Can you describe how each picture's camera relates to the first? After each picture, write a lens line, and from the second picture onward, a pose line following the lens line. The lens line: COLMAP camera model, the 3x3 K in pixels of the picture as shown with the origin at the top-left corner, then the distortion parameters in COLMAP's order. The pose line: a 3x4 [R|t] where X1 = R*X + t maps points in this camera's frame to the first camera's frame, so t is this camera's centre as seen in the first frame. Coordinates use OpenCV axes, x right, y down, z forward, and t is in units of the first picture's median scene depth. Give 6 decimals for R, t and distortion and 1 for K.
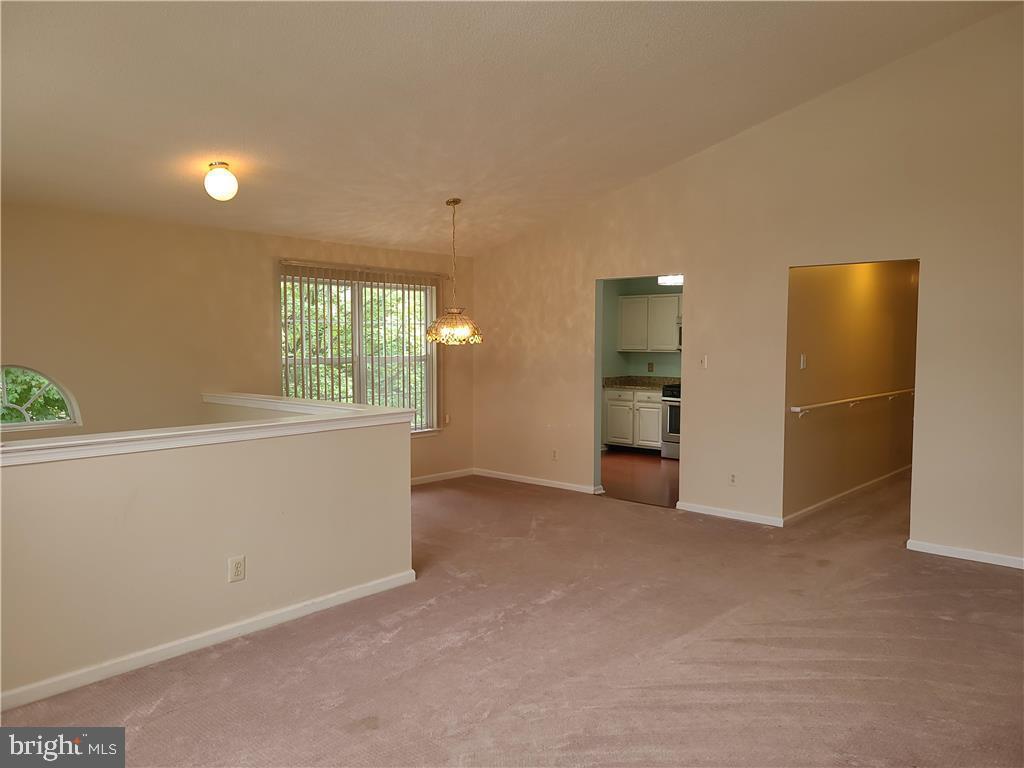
lens RADIAL K [[765.0, 0, 506.8], [0, 765.0, 383.7], [0, 0, 1]] dist [0.069244, -0.055251]
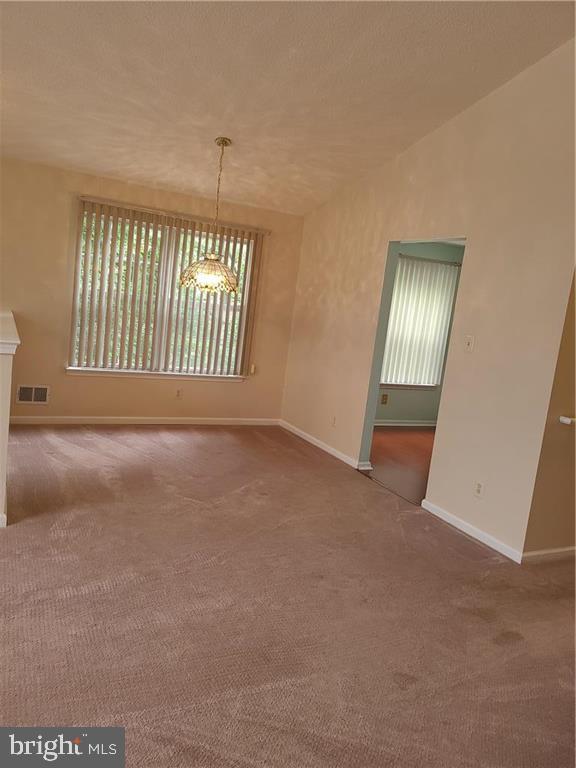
lens RADIAL K [[573.7, 0, 283.0], [0, 573.7, 372.5], [0, 0, 1]] dist [0.069244, -0.055251]
pose [[0.924097, 0.154772, -0.349415, 0.243423], [-0.136802, 0.987702, 0.075698, -0.014767], [0.356834, -0.022152, 0.933905, 0.284829]]
